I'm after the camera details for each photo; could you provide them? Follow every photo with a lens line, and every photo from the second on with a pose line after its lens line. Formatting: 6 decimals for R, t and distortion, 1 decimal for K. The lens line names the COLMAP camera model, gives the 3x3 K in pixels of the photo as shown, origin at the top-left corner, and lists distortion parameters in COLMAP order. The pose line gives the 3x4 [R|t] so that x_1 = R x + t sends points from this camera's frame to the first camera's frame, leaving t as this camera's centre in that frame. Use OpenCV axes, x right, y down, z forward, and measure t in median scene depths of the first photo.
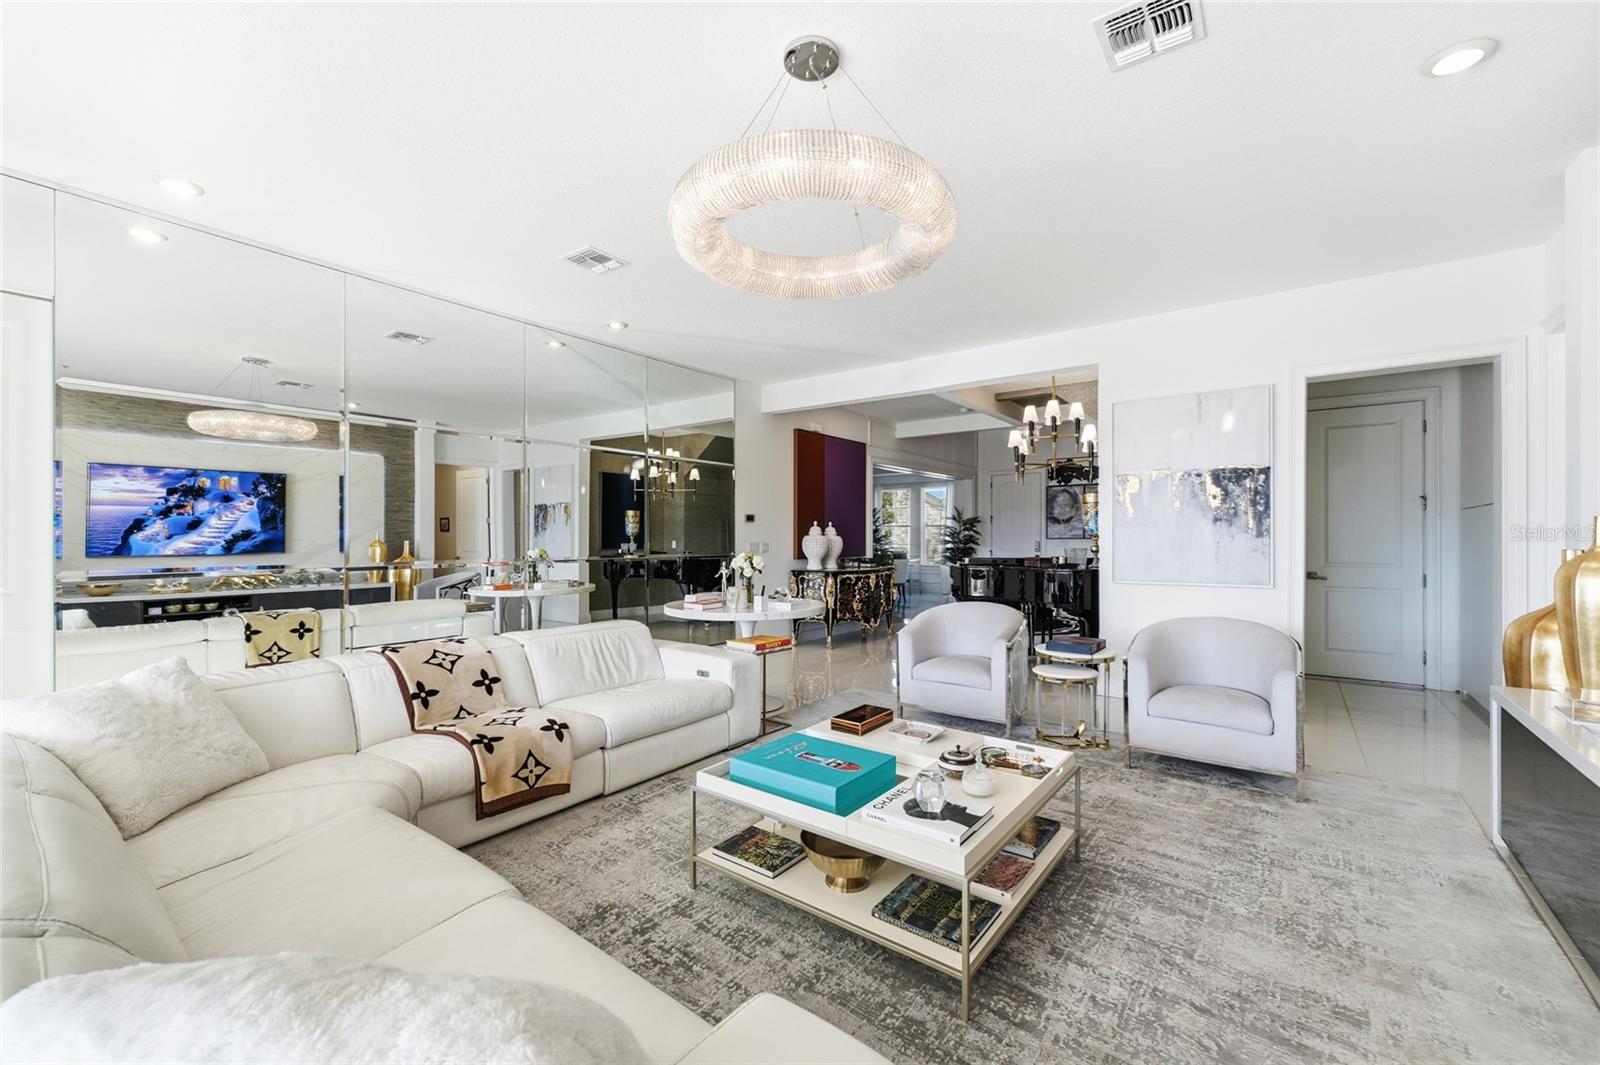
lens RADIAL K [[652.3, 0, 800.5], [0, 652.3, 530.8], [0, 0, 1]] dist [0.002823, 0.000063]
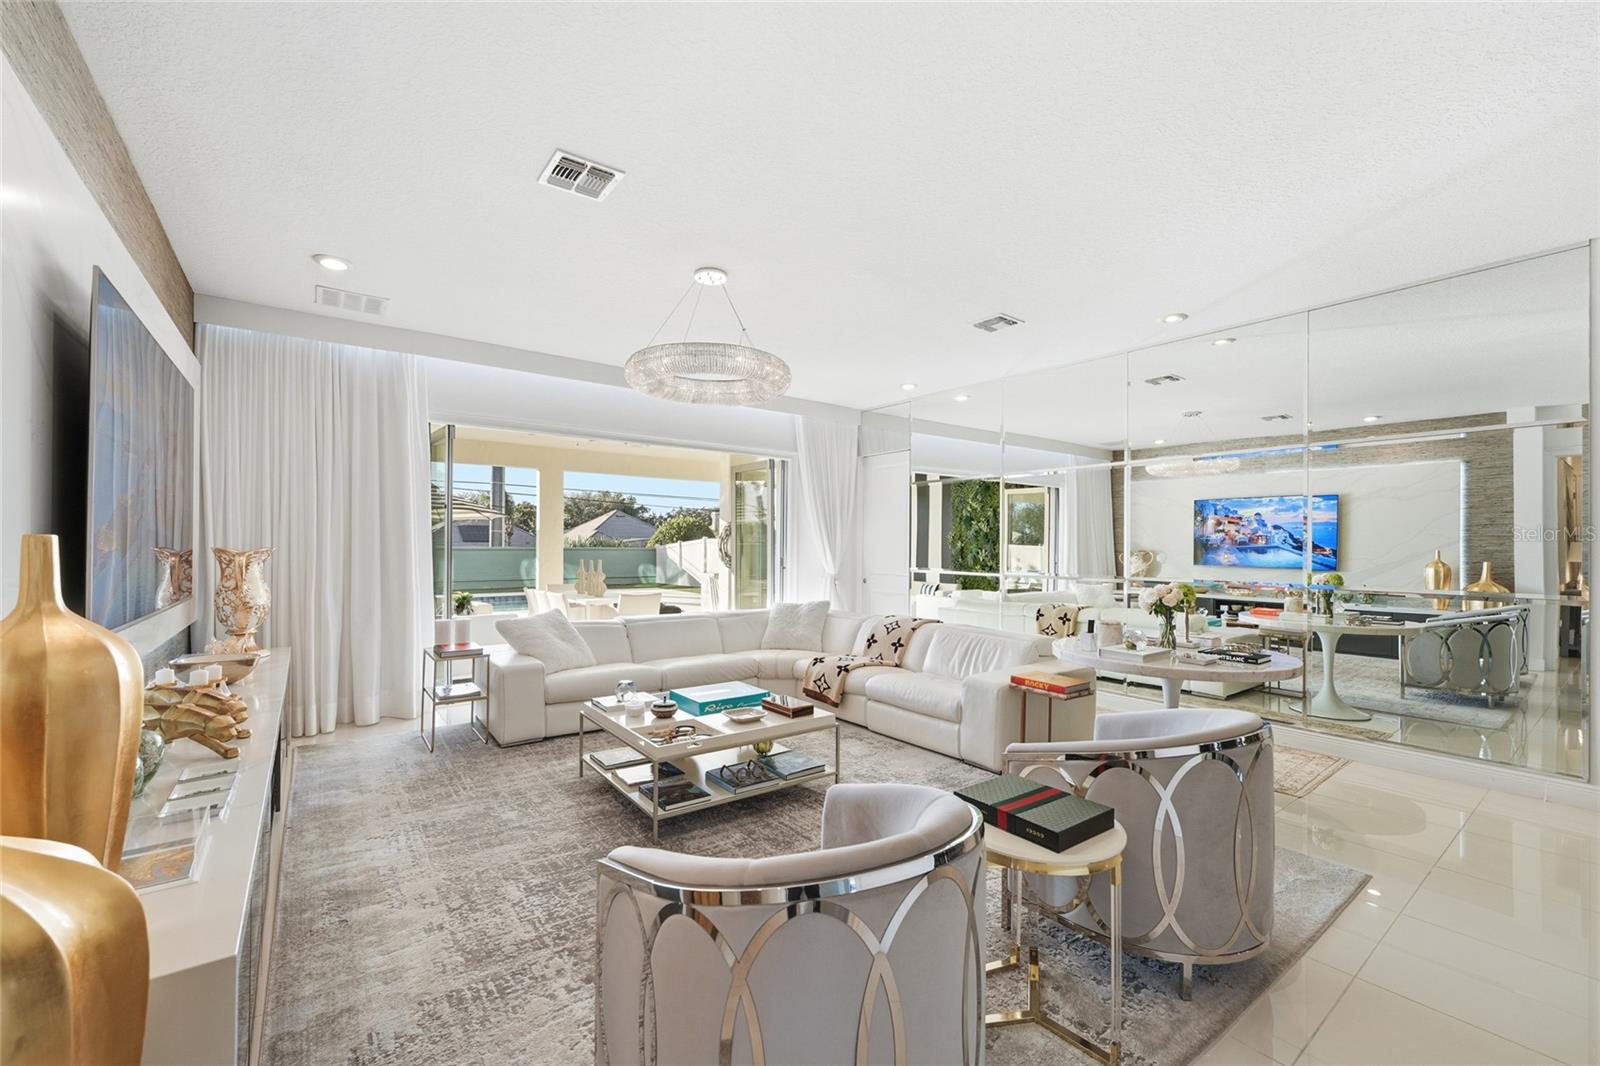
lens RADIAL K [[663.4, 0, 801.9], [0, 663.4, 542.9], [0, 0, 1]] dist [-0.002376, -0.000165]
pose [[-0.268793, -0.004826, -0.963186, 0.833748], [-0.002139, 0.999988, -0.004413, -0.007273], [0.963196, 0.000874, -0.268800, 0.880519]]
